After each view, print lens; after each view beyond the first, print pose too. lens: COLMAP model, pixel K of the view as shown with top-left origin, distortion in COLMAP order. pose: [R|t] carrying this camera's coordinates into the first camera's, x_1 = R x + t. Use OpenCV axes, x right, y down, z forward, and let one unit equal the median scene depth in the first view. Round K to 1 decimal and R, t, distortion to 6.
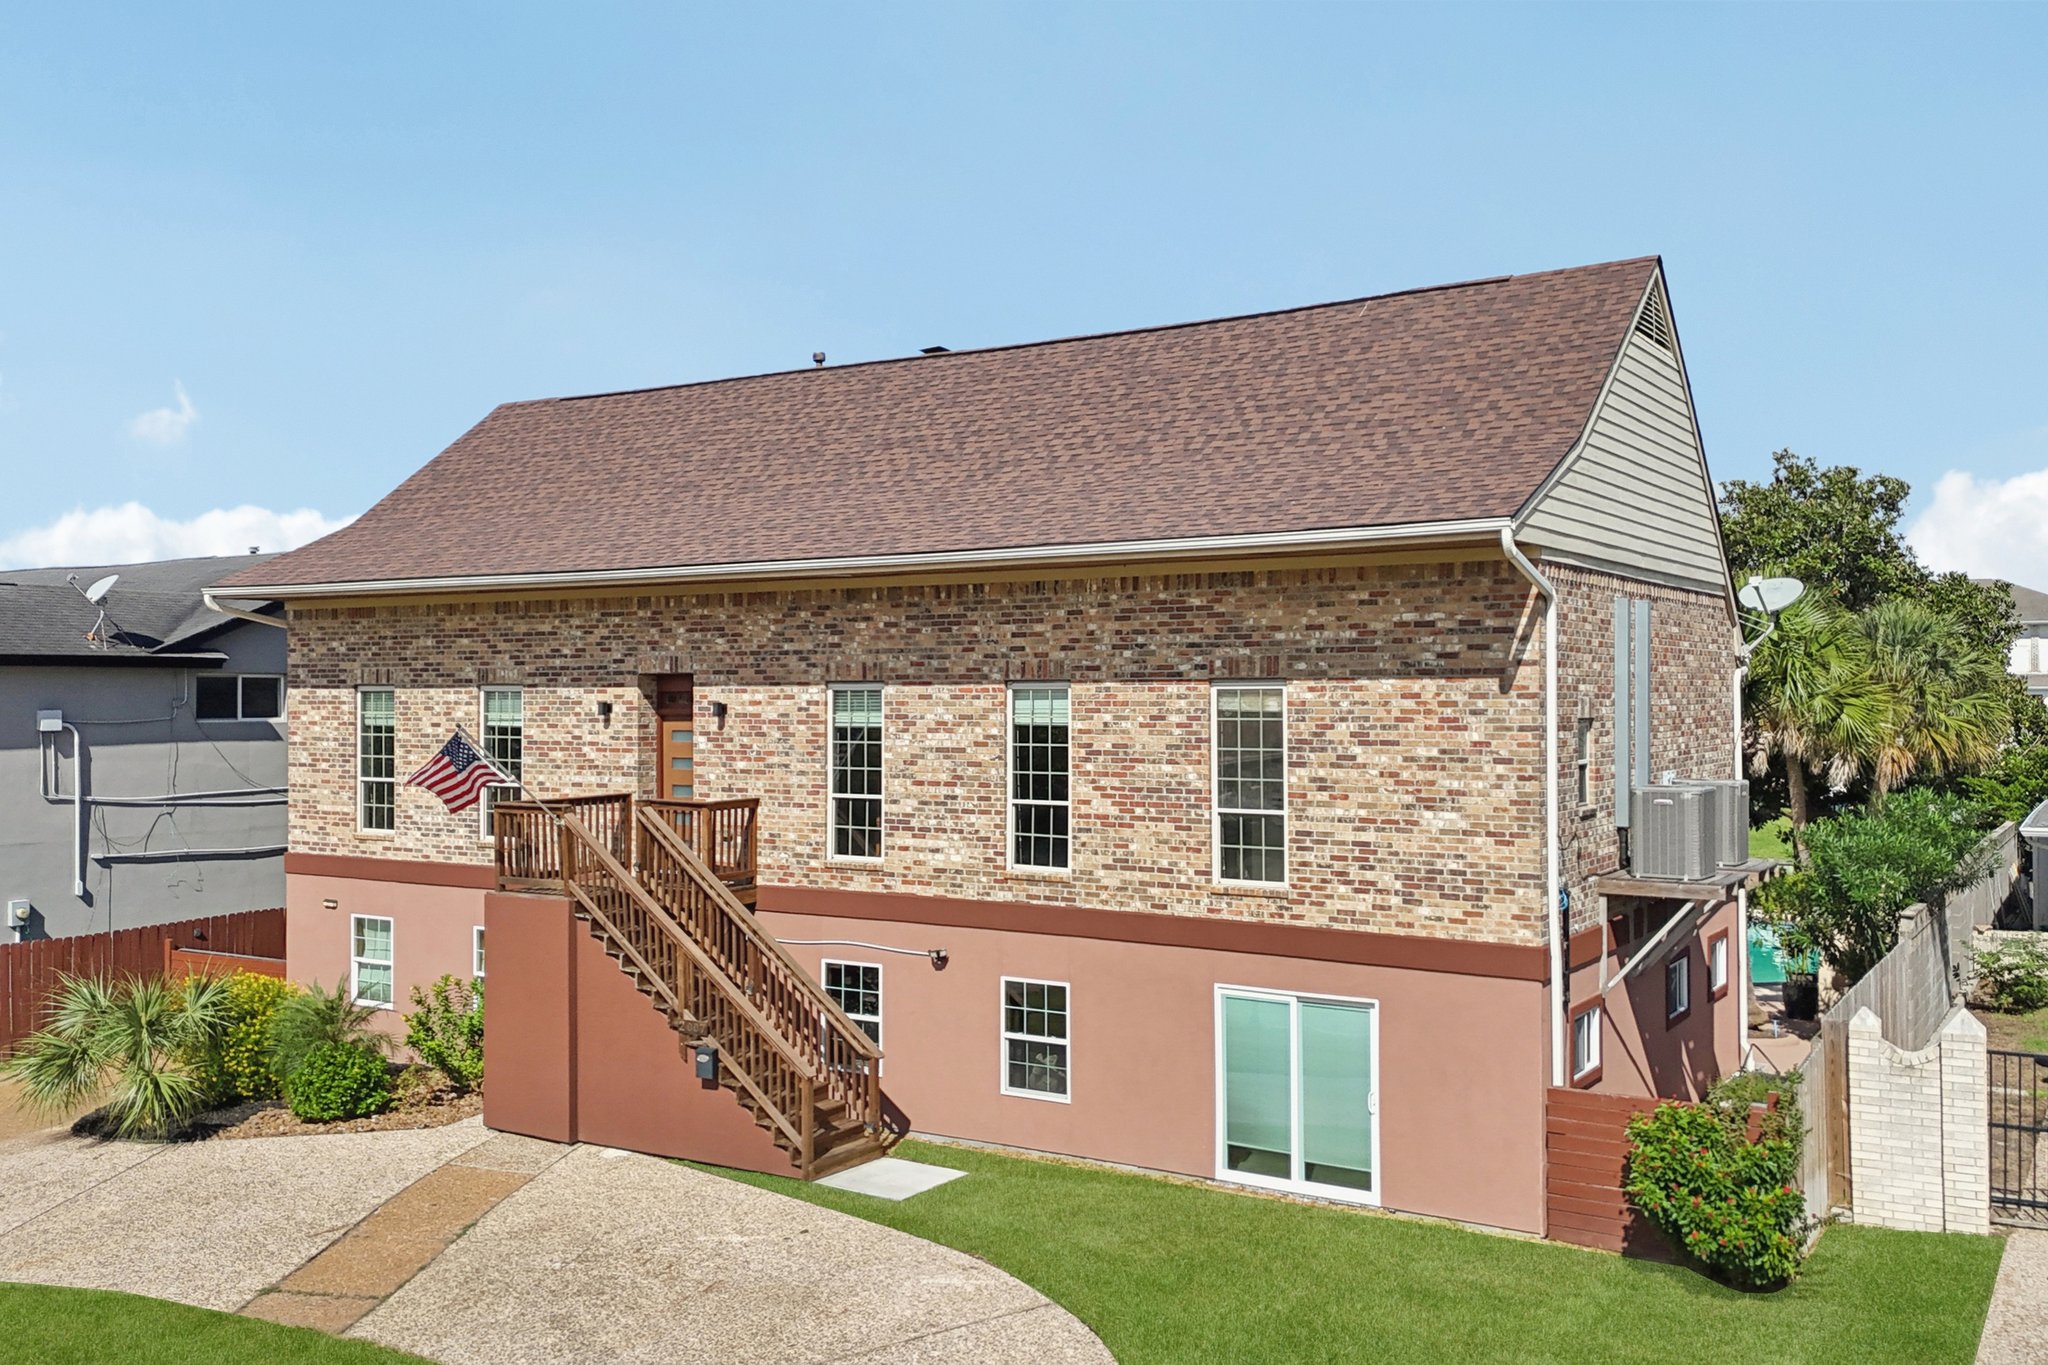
lens RADIAL K [[1768.7, 0, 1121.8], [0, 1768.7, 666.1], [0, 0, 1]] dist [0.099363, -0.122288]
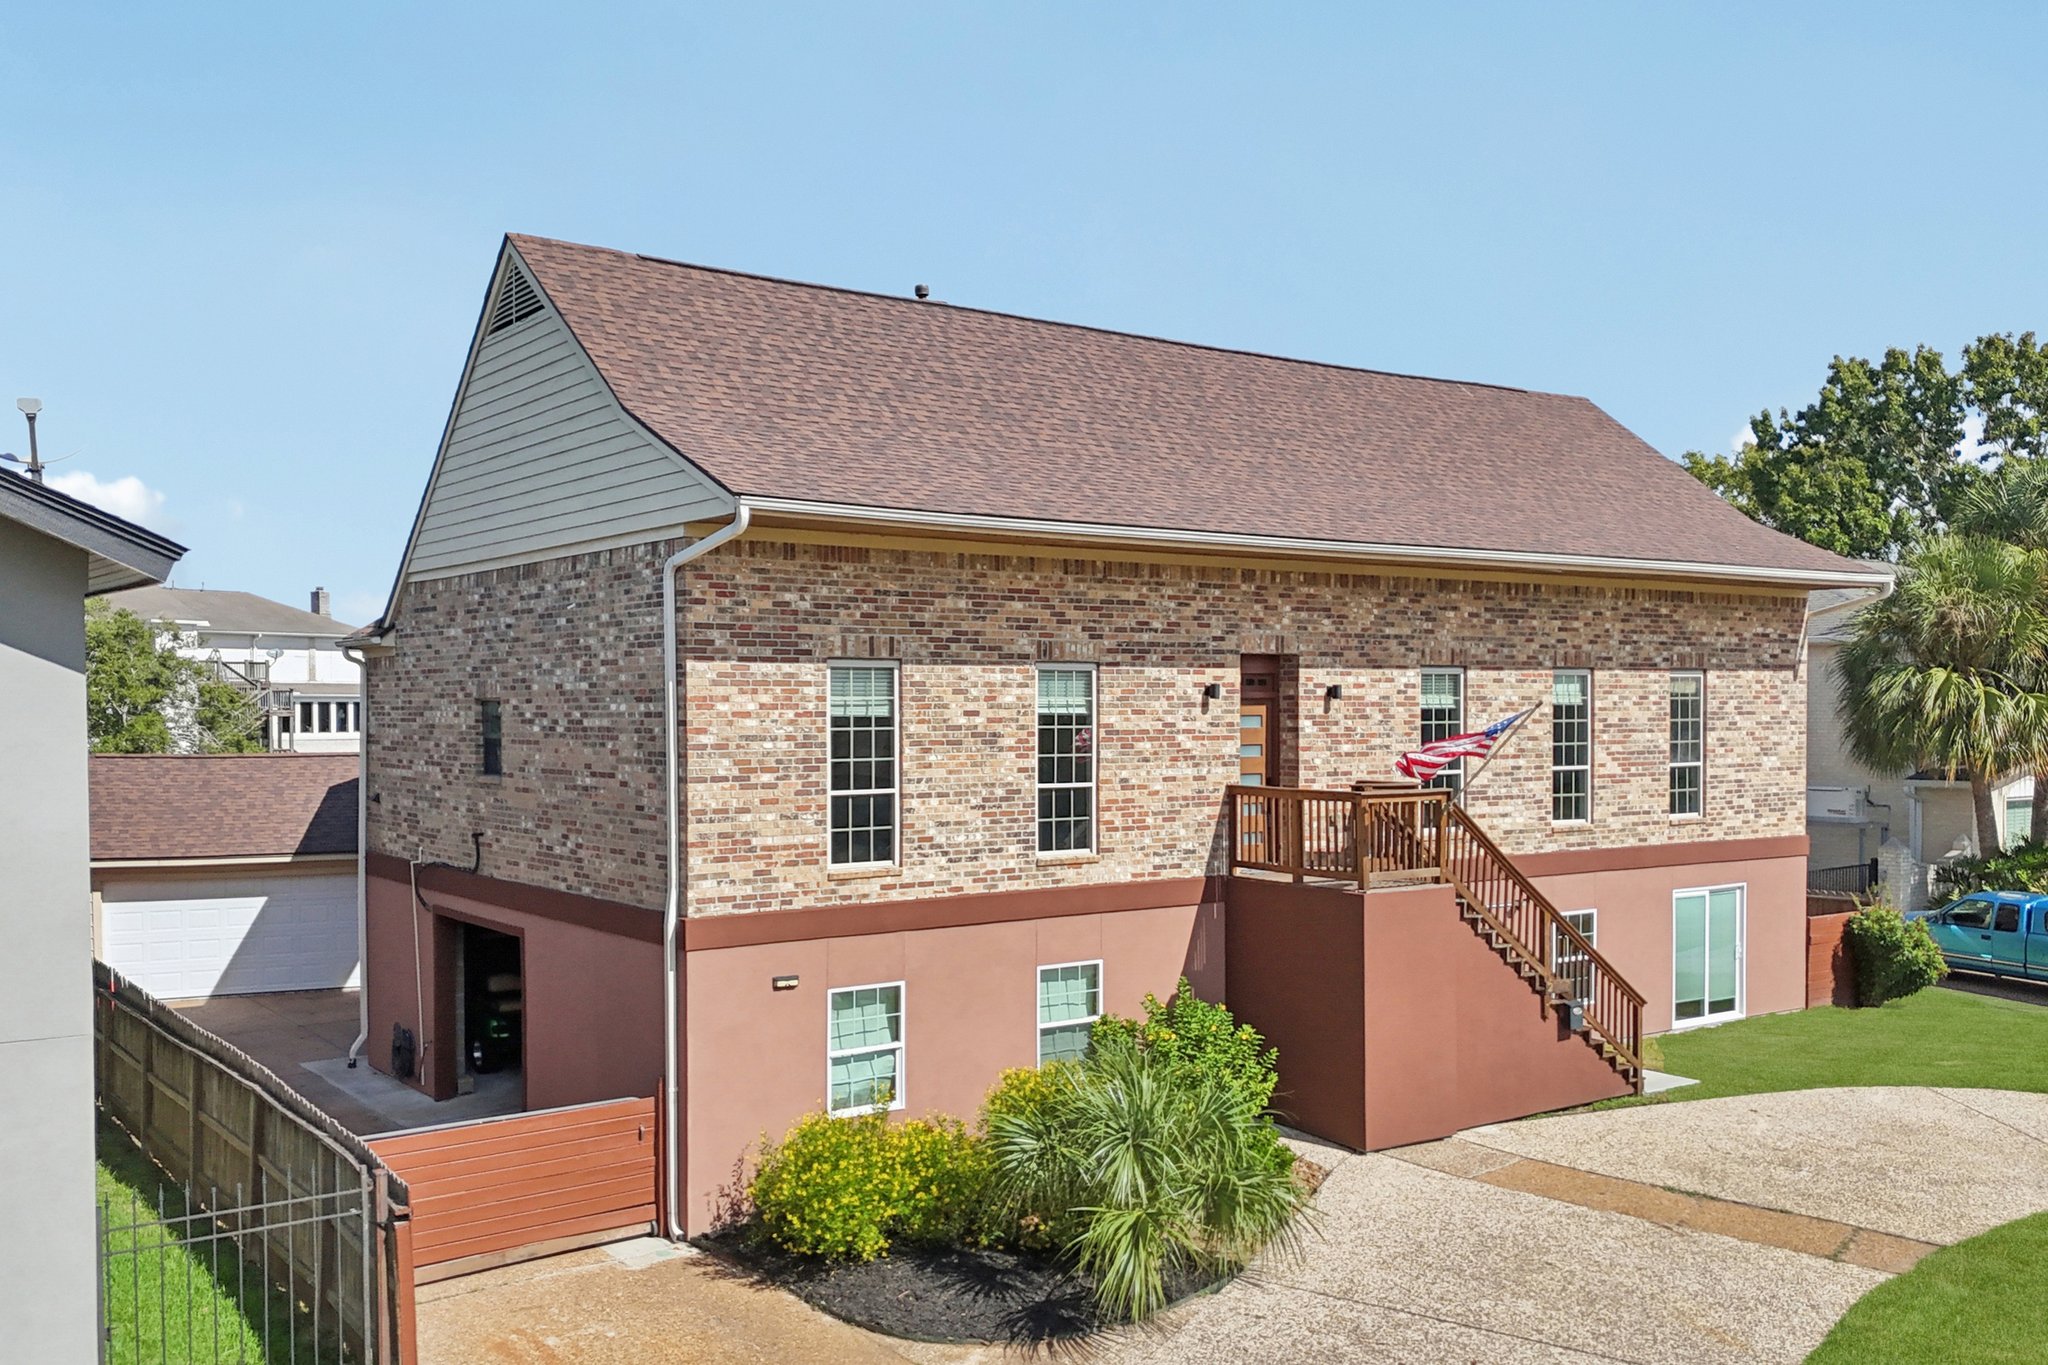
lens RADIAL K [[1768.7, 0, 952.4], [0, 1768.7, 729.1], [0, 0, 1]] dist [0.099363, -0.122288]
pose [[0.404986, -0.016057, 0.914182, -1.220743], [-0.015270, 0.999588, 0.024321, 0.024393], [-0.914196, -0.023809, 0.404573, 0.805792]]
